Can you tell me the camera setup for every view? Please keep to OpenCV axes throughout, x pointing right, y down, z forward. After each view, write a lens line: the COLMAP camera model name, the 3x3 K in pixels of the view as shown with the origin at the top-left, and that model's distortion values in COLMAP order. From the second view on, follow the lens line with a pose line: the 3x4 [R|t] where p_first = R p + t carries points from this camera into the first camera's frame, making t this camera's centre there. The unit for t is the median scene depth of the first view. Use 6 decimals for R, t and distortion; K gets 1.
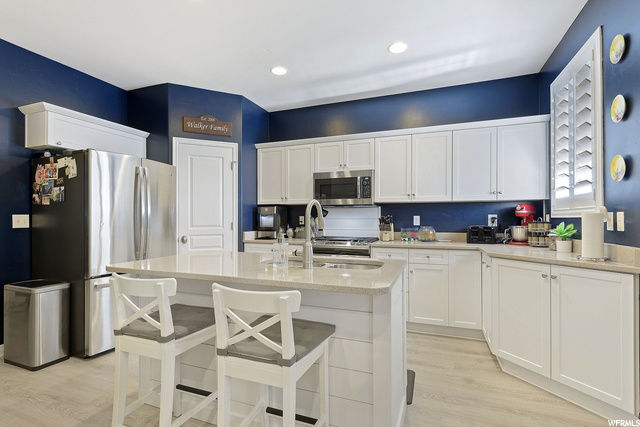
lens RADIAL K [[309.2, 0, 322.6], [0, 309.2, 219.0], [0, 0, 1]] dist [0.002966, -0.001008]
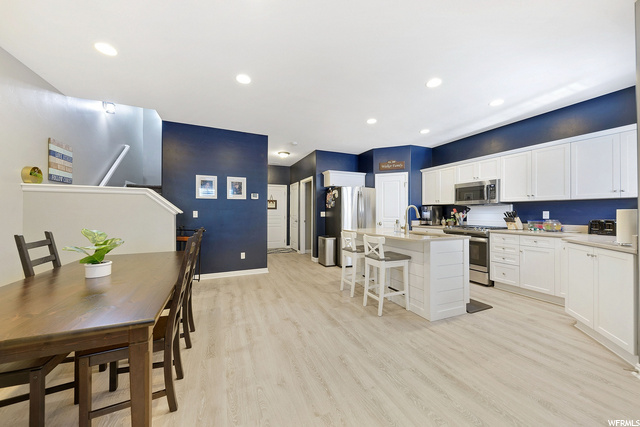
lens RADIAL K [[229.5, 0, 321.3], [0, 229.5, 213.0], [0, 0, 1]] dist [-0.000907, -0.000364]
pose [[0.703598, -0.000007, -0.710599, 0.351157], [-0.000411, 1.000000, -0.000417, -0.002071], [0.710598, 0.000586, 0.703598, -0.336195]]
